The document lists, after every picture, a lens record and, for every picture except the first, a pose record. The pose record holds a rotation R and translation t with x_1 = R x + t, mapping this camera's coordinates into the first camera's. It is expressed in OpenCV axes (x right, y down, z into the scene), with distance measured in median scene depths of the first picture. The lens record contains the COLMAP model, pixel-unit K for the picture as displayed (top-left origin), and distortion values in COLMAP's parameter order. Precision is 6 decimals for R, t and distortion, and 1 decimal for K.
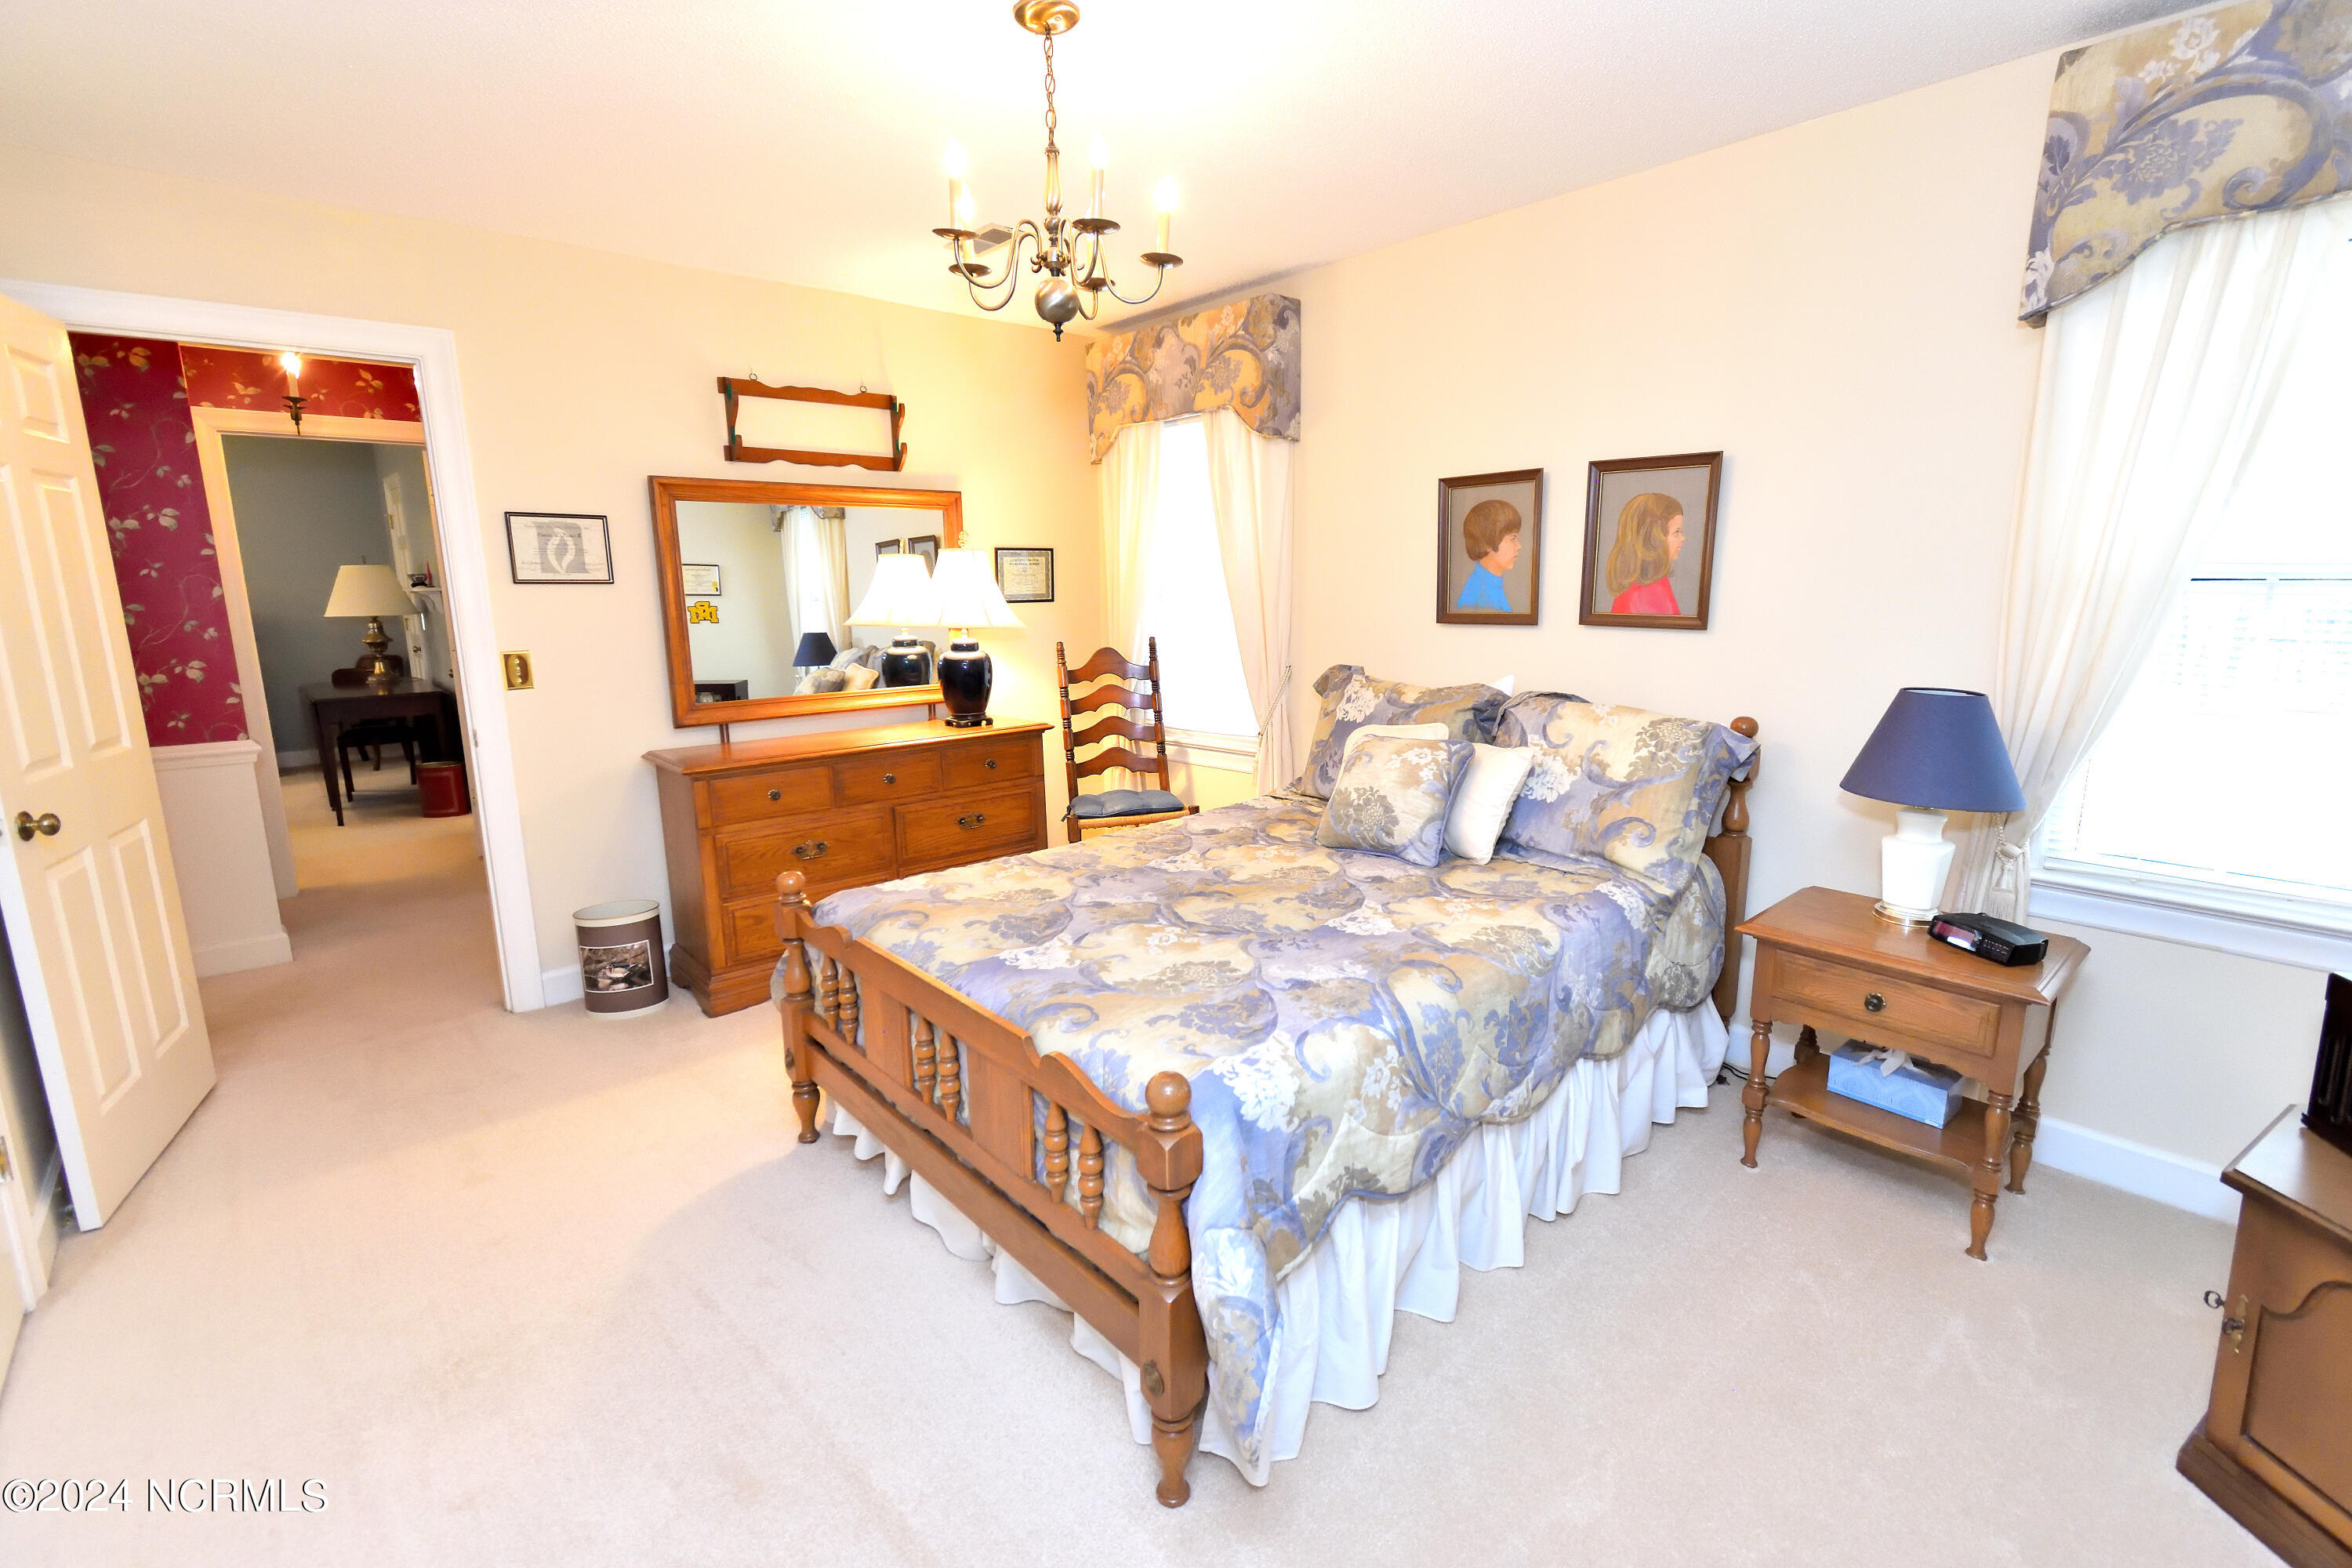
lens RADIAL K [[1042.3, 0, 1186.2], [0, 1042.3, 778.1], [0, 0, 1]] dist [0.001924, 0.000419]
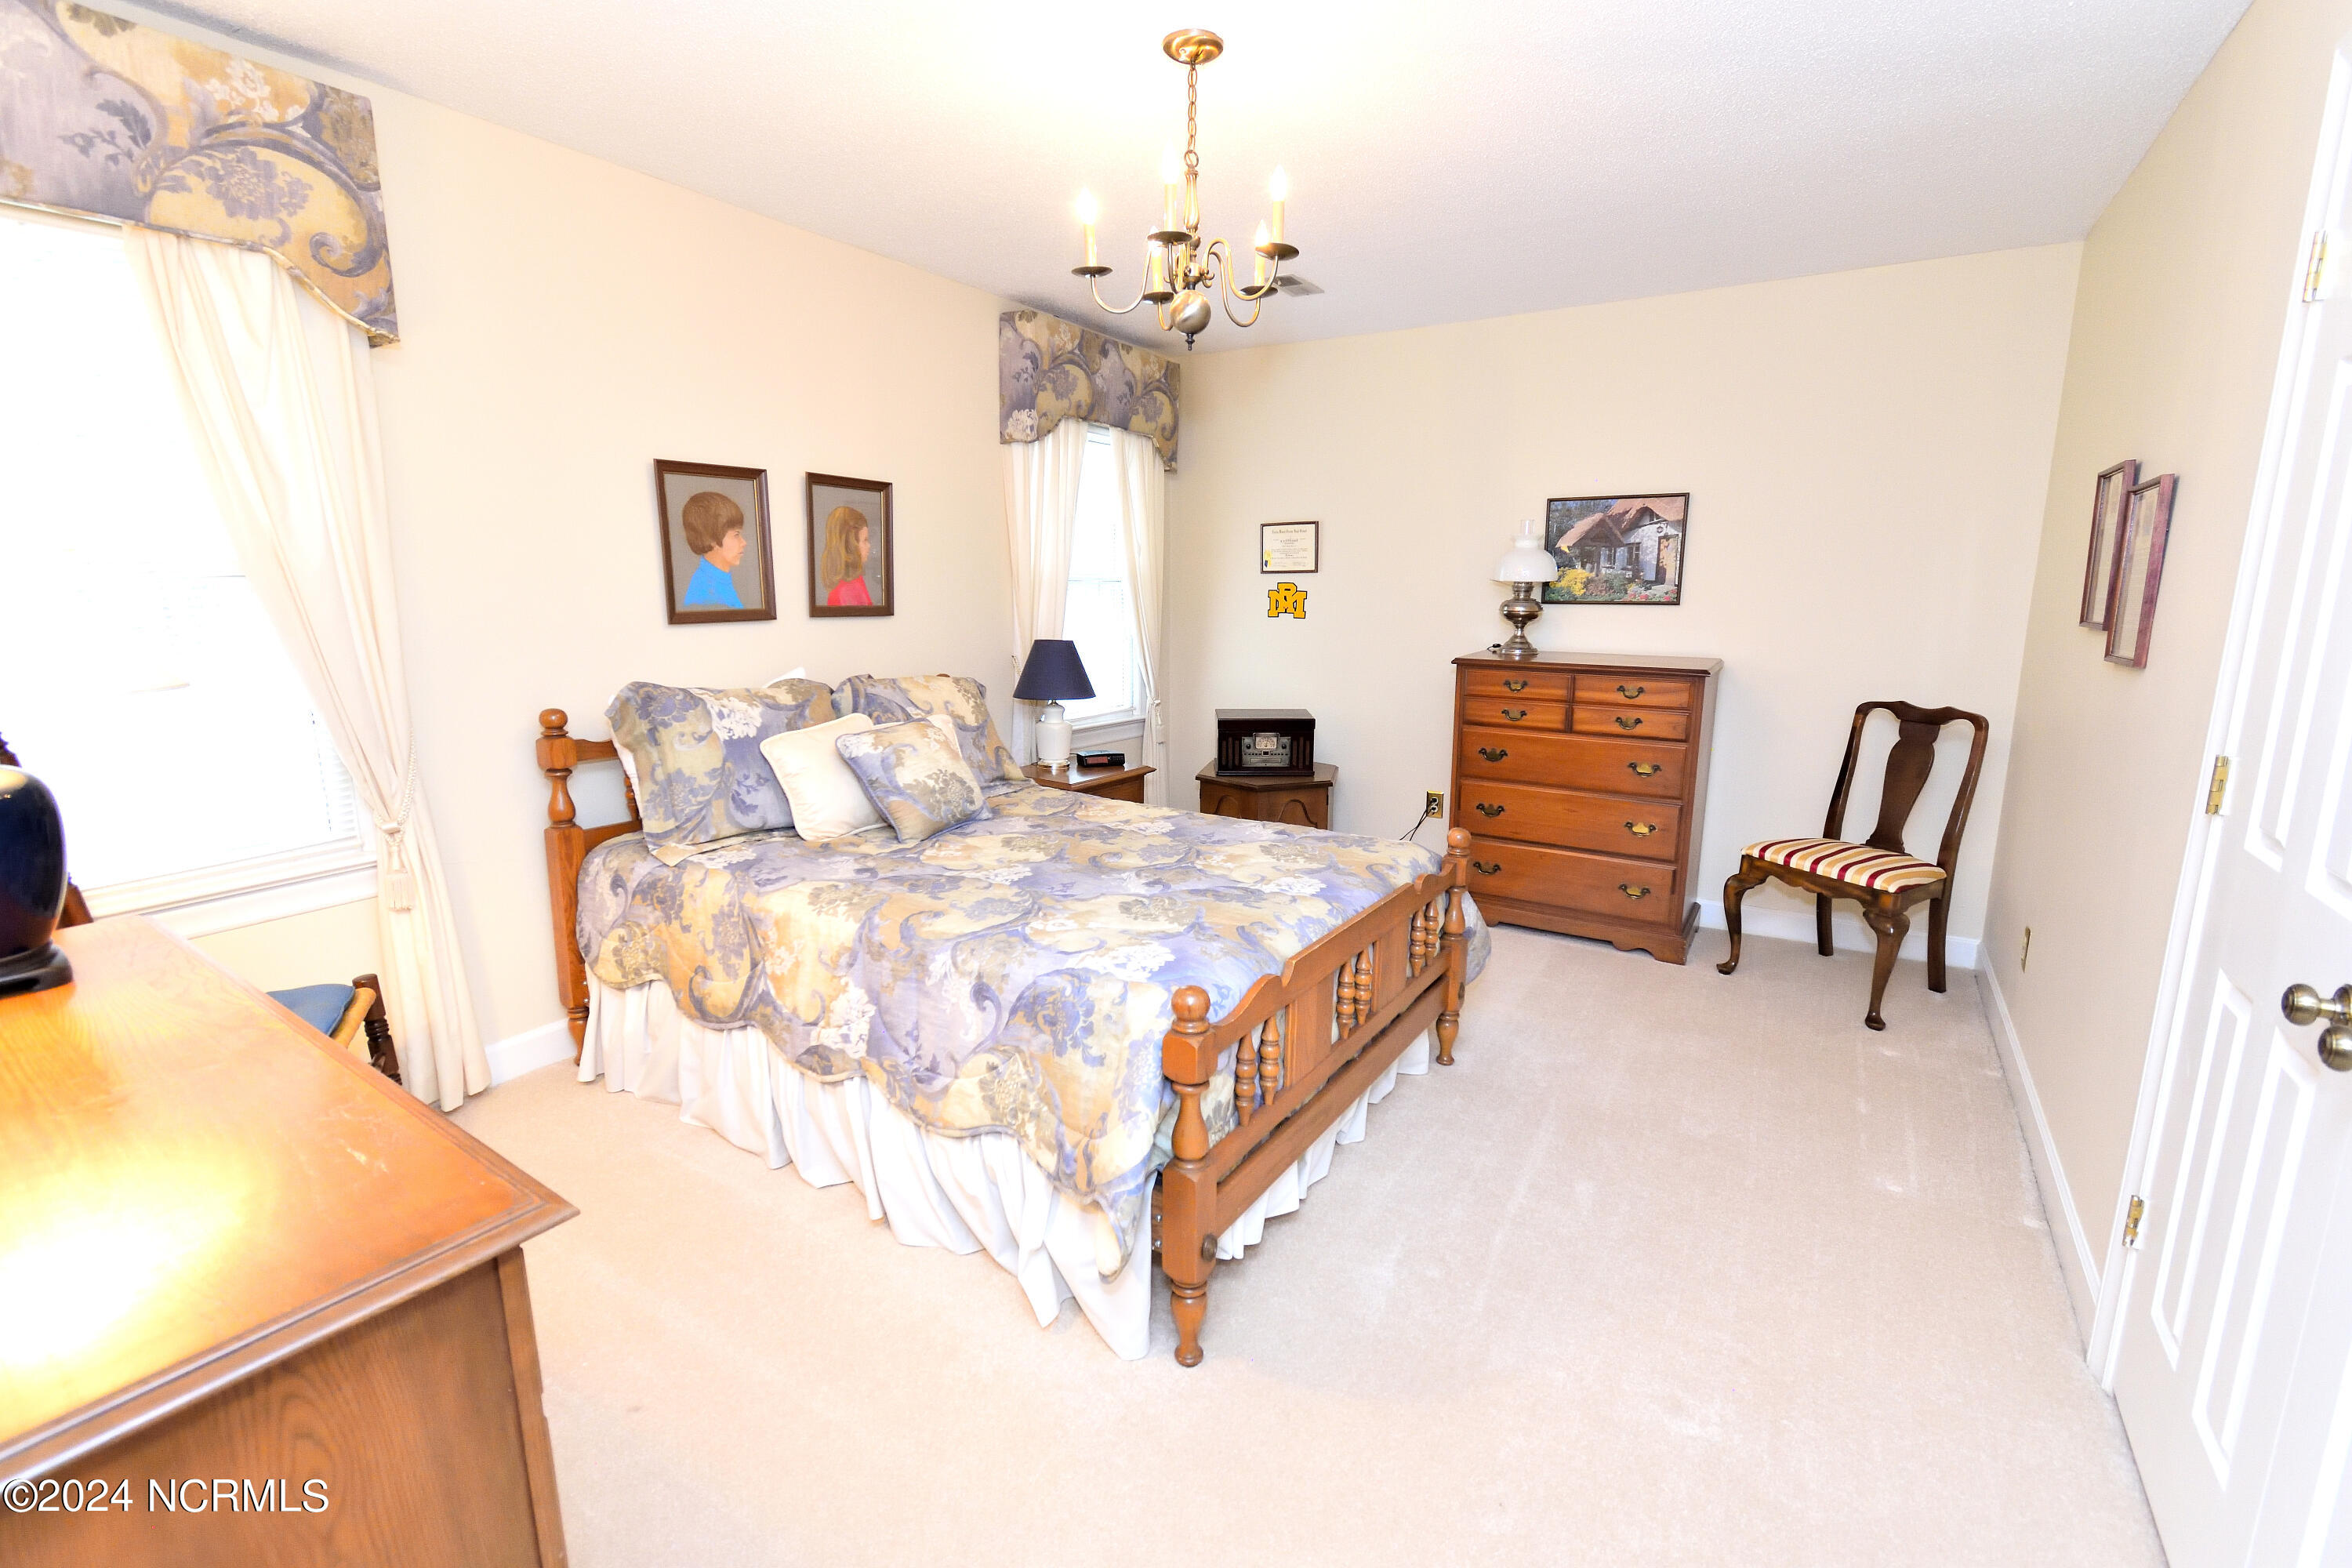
lens RADIAL K [[1042.3, 0, 1186.2], [0, 1042.3, 778.1], [0, 0, 1]] dist [0.001924, 0.000419]
pose [[-0.278380, -0.172892, 0.944782, -0.845728], [0.176721, 0.957651, 0.227318, -0.169412], [-0.944073, 0.230244, -0.236037, 0.949942]]
